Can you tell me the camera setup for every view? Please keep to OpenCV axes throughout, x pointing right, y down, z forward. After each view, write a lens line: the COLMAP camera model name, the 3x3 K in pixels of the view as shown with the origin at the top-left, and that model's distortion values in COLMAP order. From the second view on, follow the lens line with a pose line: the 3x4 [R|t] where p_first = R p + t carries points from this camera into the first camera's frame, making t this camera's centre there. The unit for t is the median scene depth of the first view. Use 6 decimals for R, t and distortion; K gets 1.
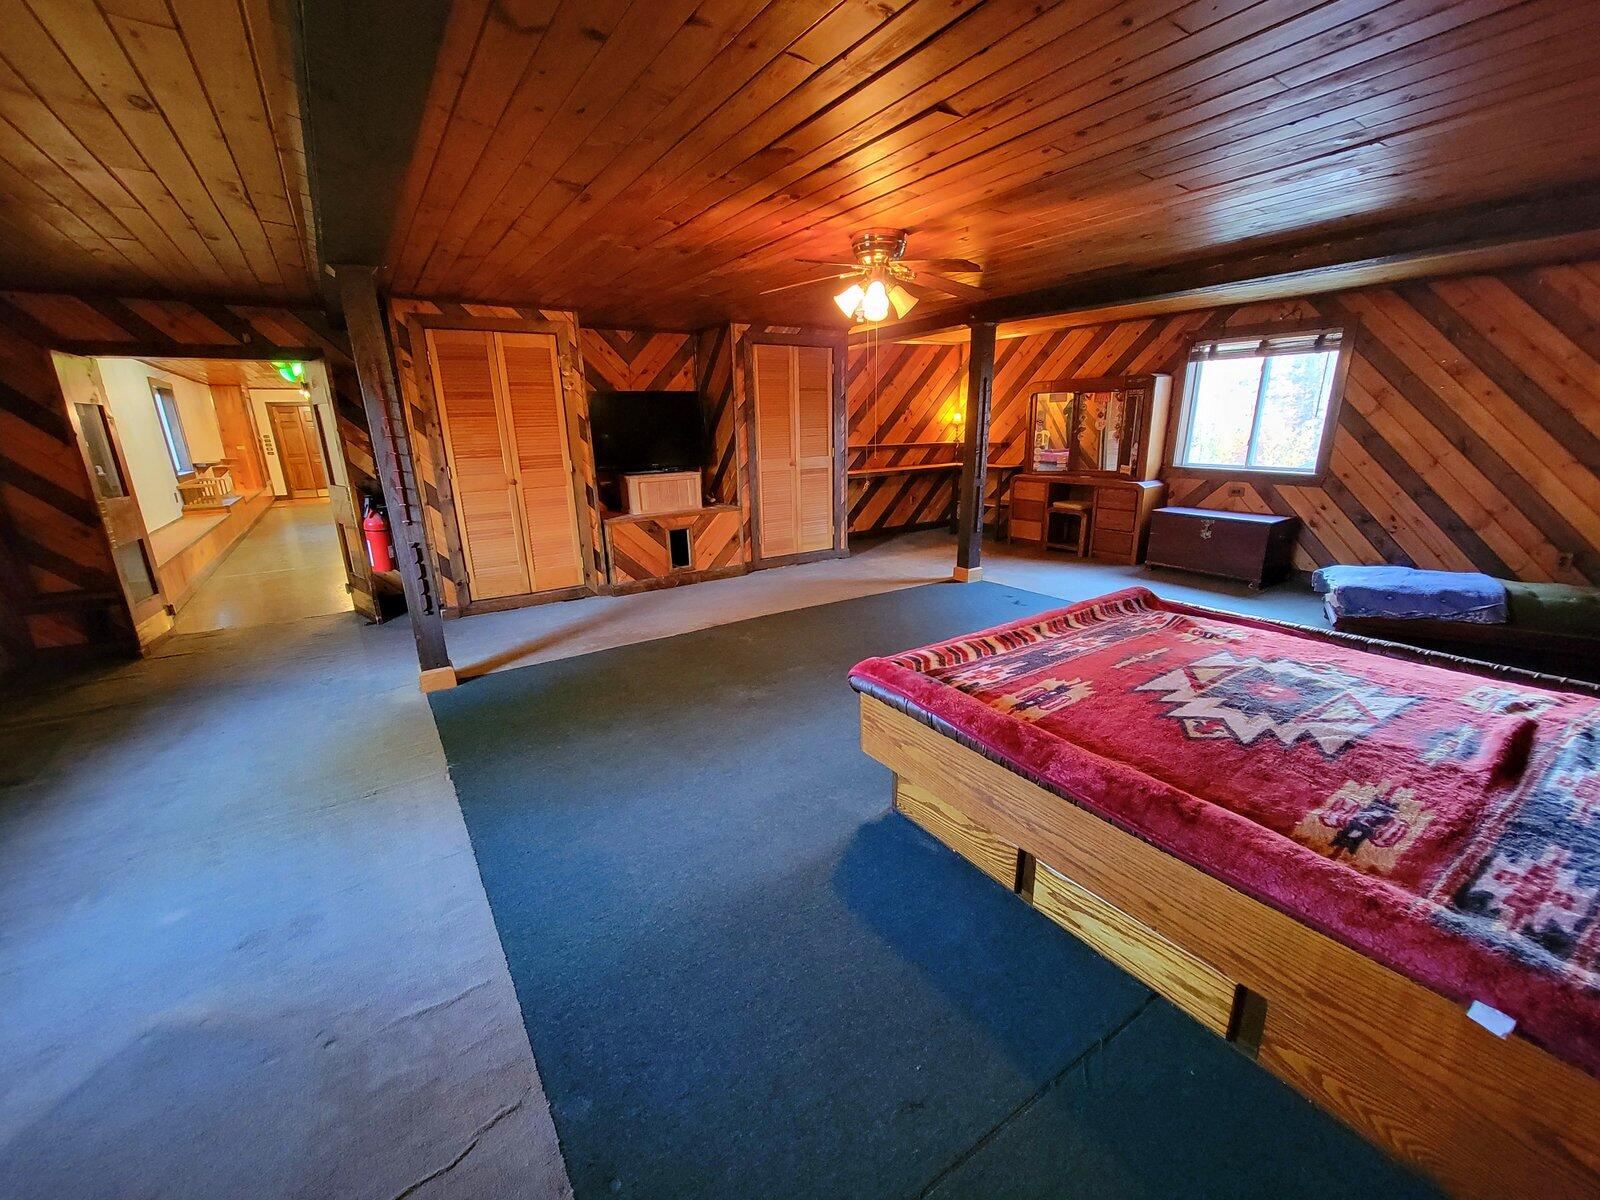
lens RADIAL K [[657.8, 0, 794.1], [0, 657.8, 601.8], [0, 0, 1]] dist [-0.006326, 0.001803]
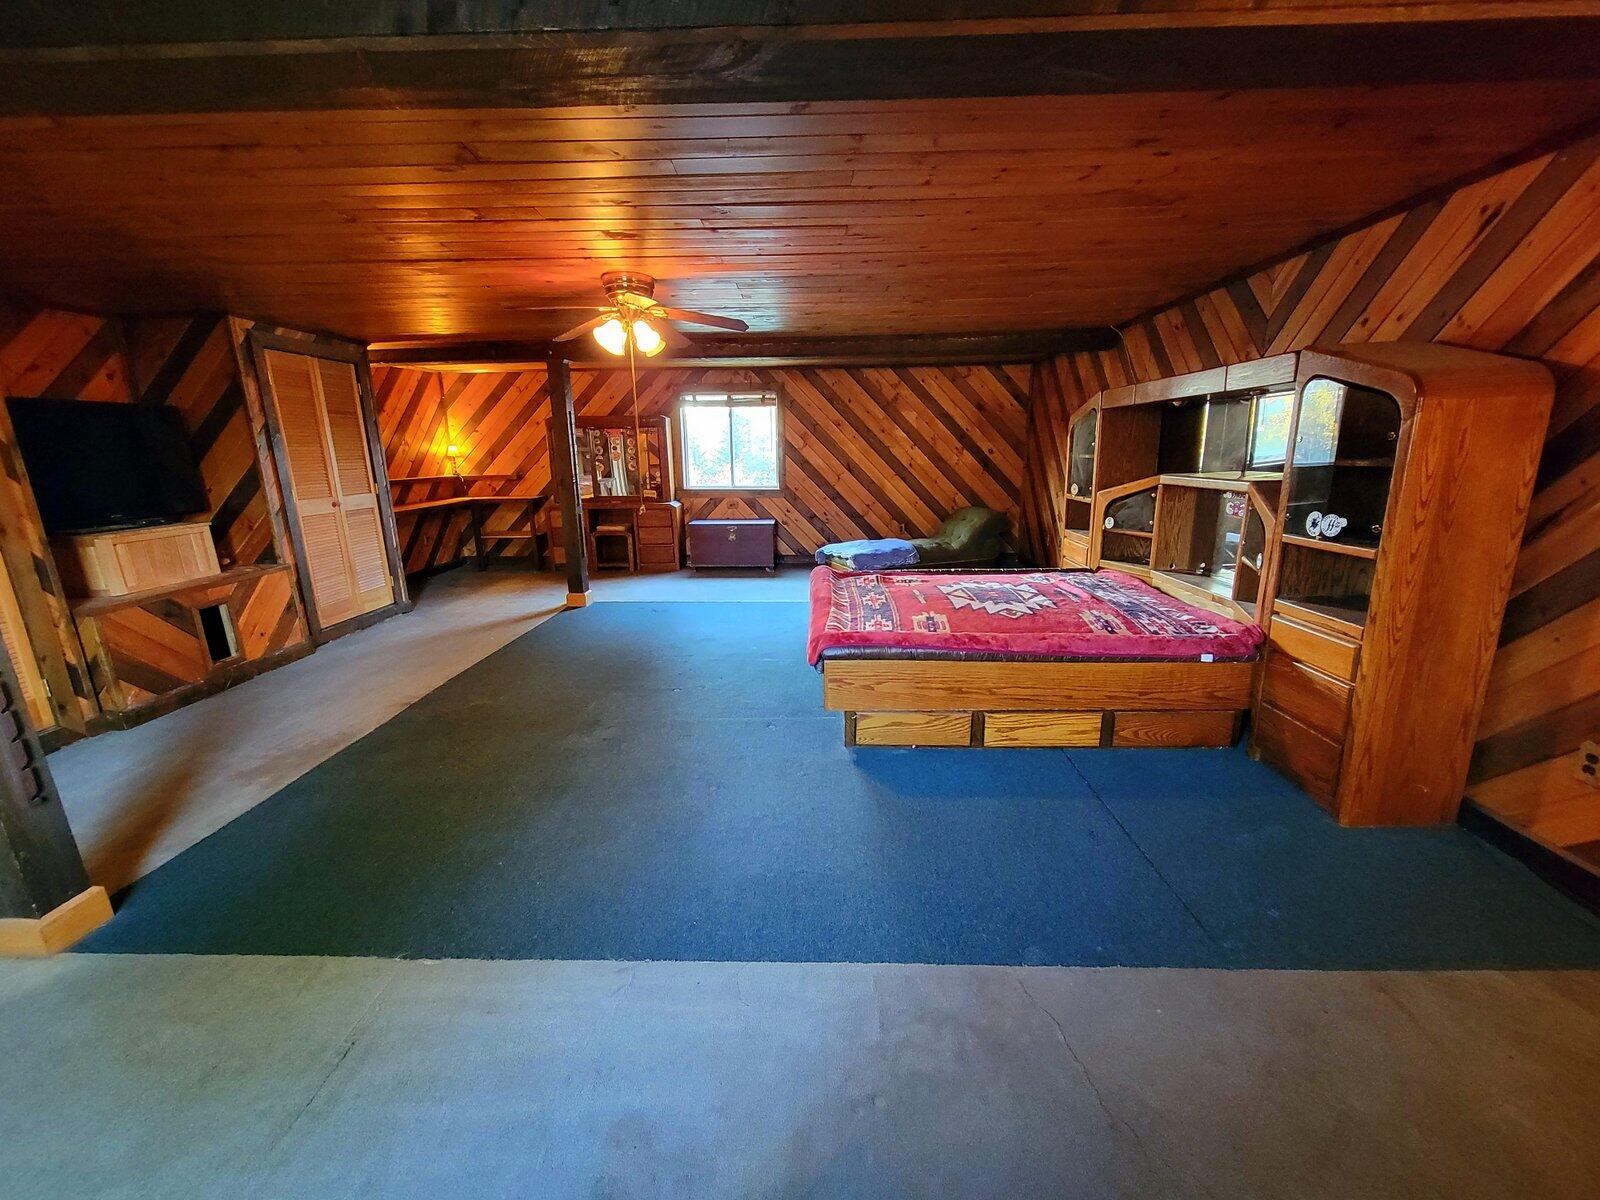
lens RADIAL K [[652.9, 0, 796.7], [0, 652.9, 606.0], [0, 0, 1]] dist [-0.004785, 0.000486]
pose [[0.574929, -0.179719, 0.798222, -0.363569], [0.216235, 0.974267, 0.063609, -0.022296], [-0.789113, 0.136033, 0.598996, 0.119803]]
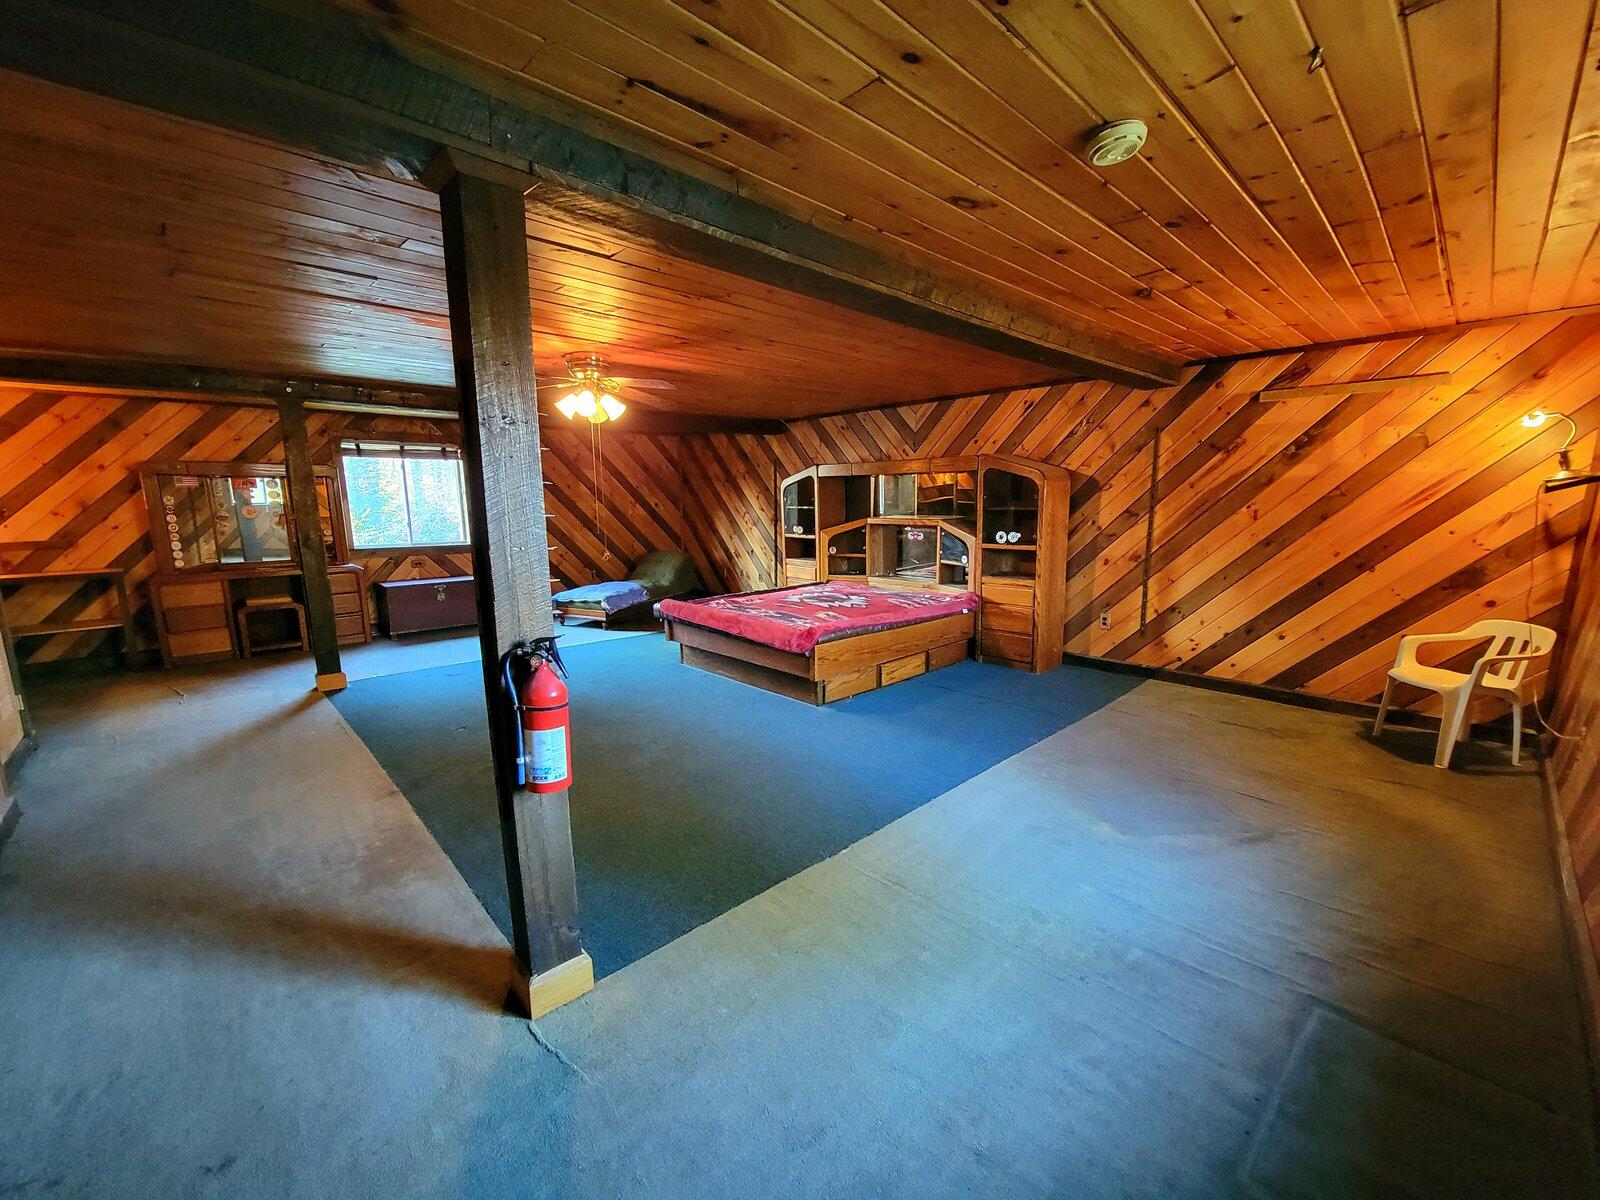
lens RADIAL K [[657.8, 0, 795.6], [0, 657.8, 599.9], [0, 0, 1]] dist [-0.006326, 0.001803]
pose [[-0.174263, -0.131857, 0.975831, -0.665483], [0.270628, 0.946420, 0.176211, -0.129497], [-0.946780, 0.294794, -0.129241, 0.512103]]
